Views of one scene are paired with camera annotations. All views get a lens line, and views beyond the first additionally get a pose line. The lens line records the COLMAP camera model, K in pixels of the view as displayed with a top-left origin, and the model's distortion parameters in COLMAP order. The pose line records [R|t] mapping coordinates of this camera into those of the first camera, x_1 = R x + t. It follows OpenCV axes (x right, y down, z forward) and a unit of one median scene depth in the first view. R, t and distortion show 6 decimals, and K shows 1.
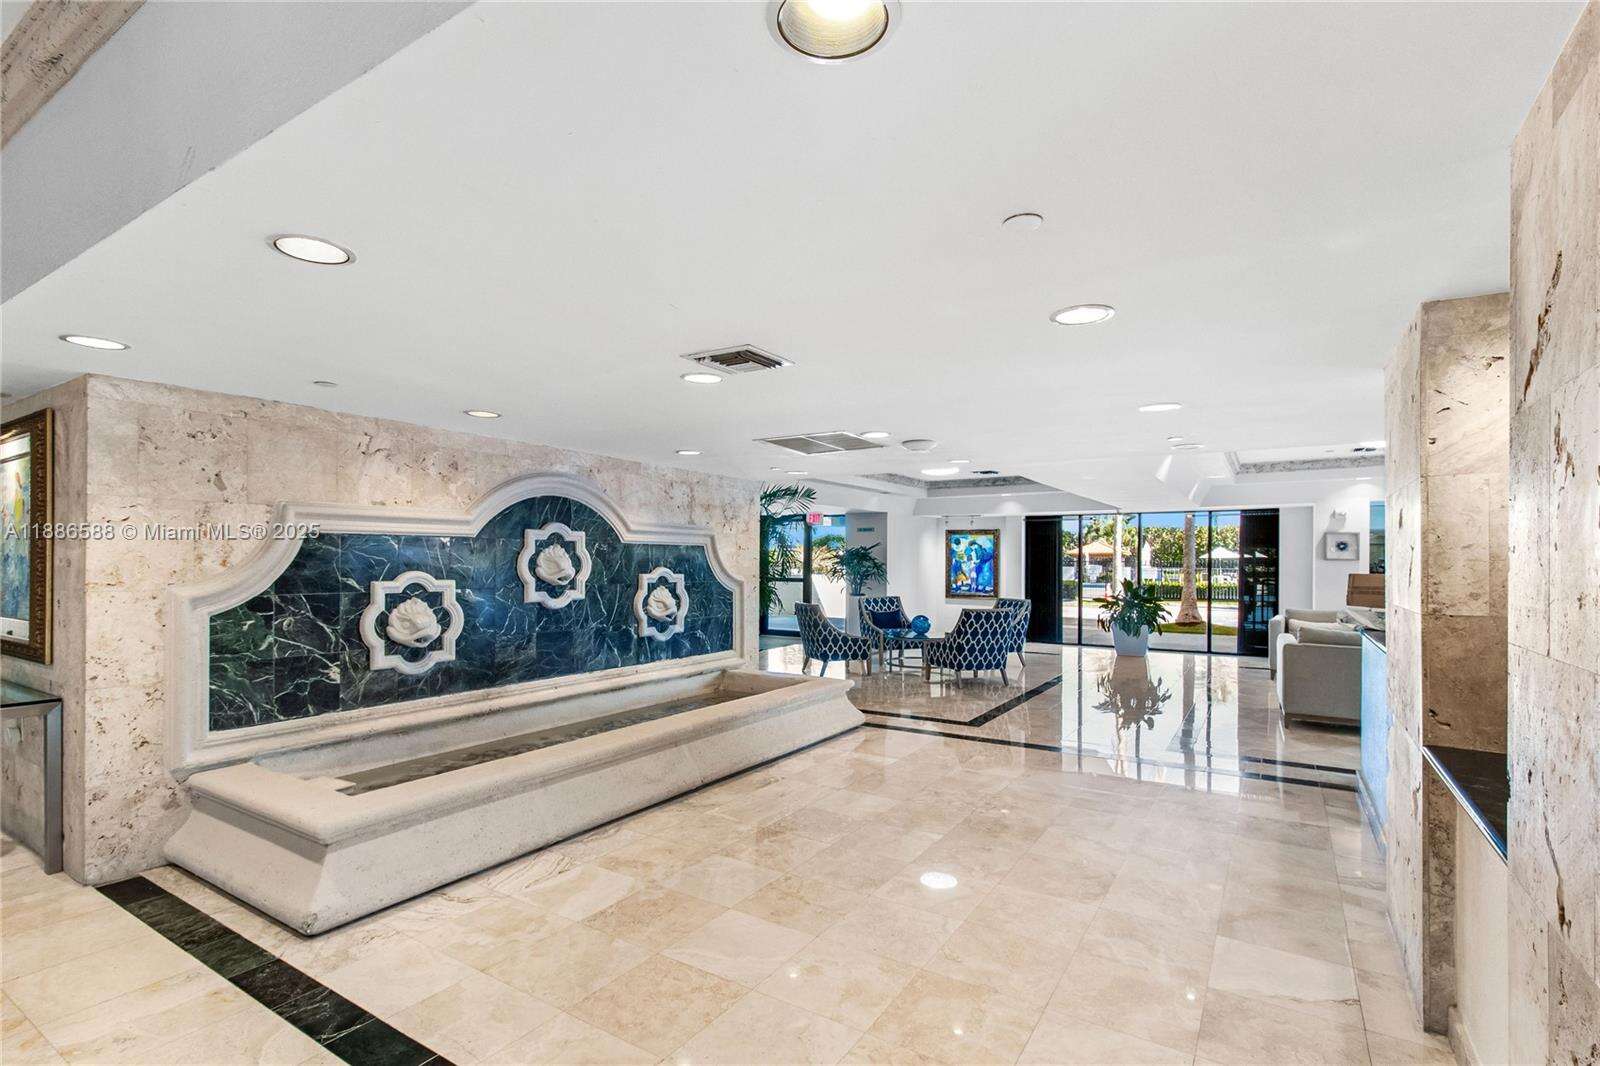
lens RADIAL K [[671.1, 0, 797.7], [0, 671.1, 546.2], [0, 0, 1]] dist [-0.011492, 0.000460]
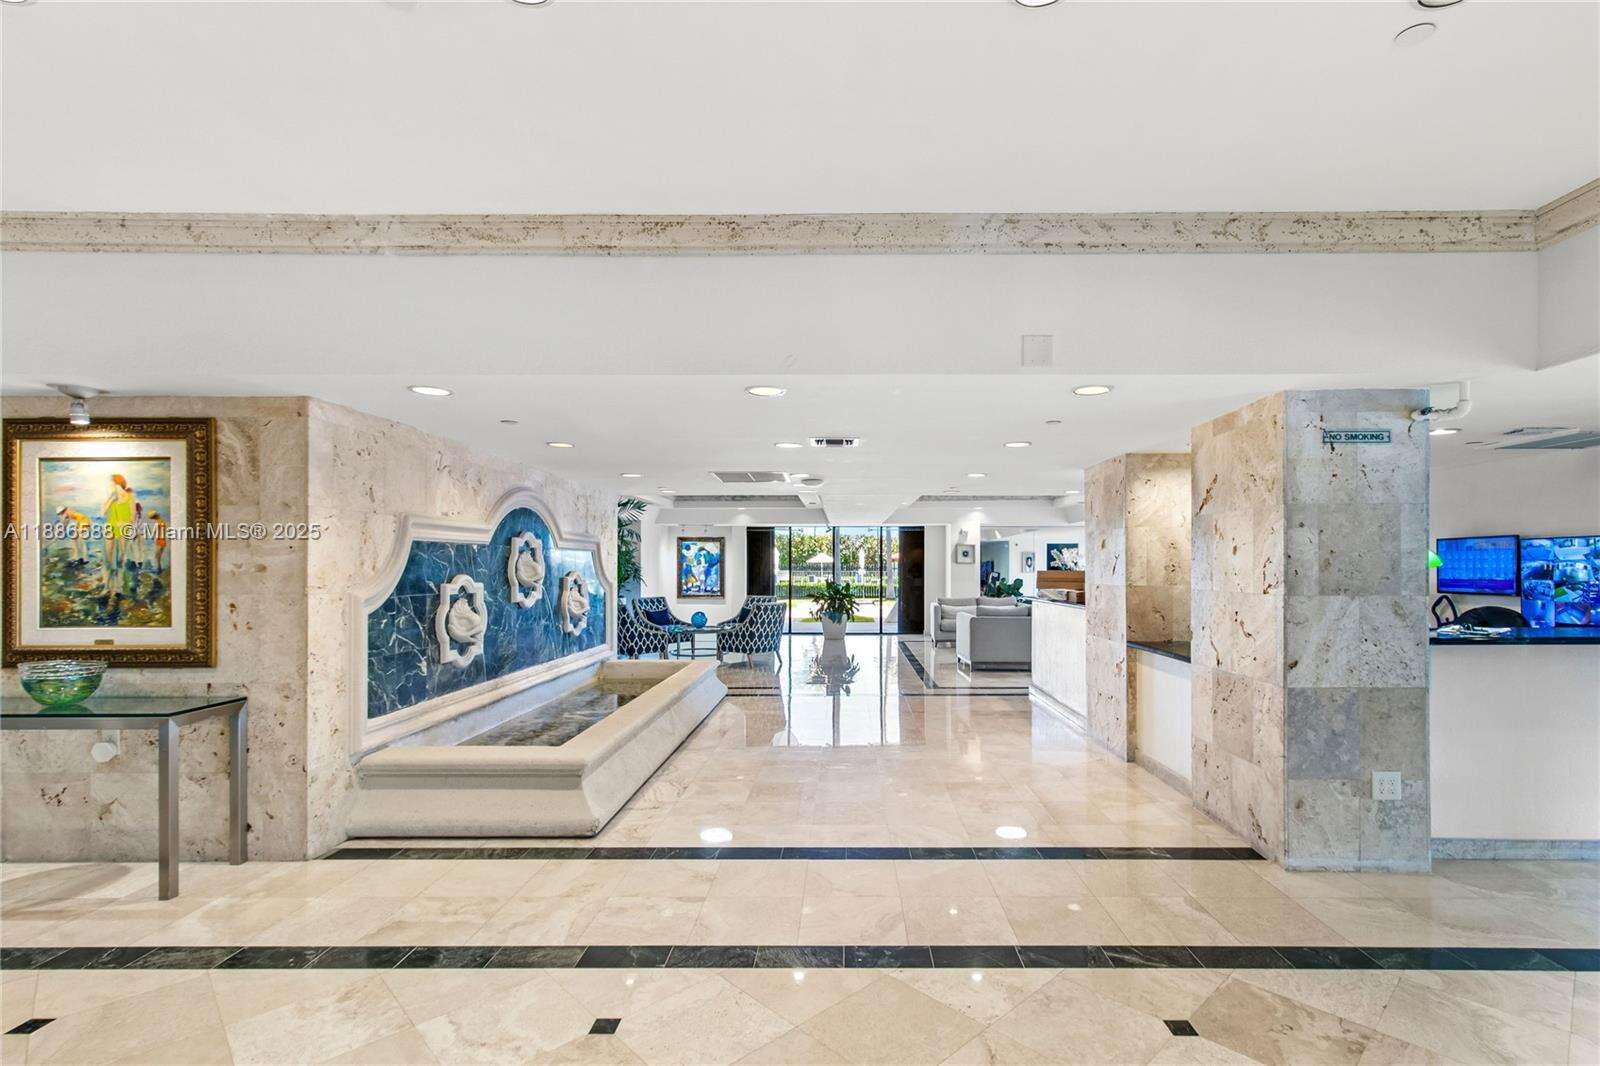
lens RADIAL K [[671.1, 0, 797.7], [0, 671.1, 546.2], [0, 0, 1]] dist [-0.011492, 0.000460]
pose [[0.872426, 0.010103, 0.488641, -0.536215], [-0.006943, 0.999942, -0.008280, -0.004534], [-0.488696, 0.003831, 0.872446, -0.217910]]
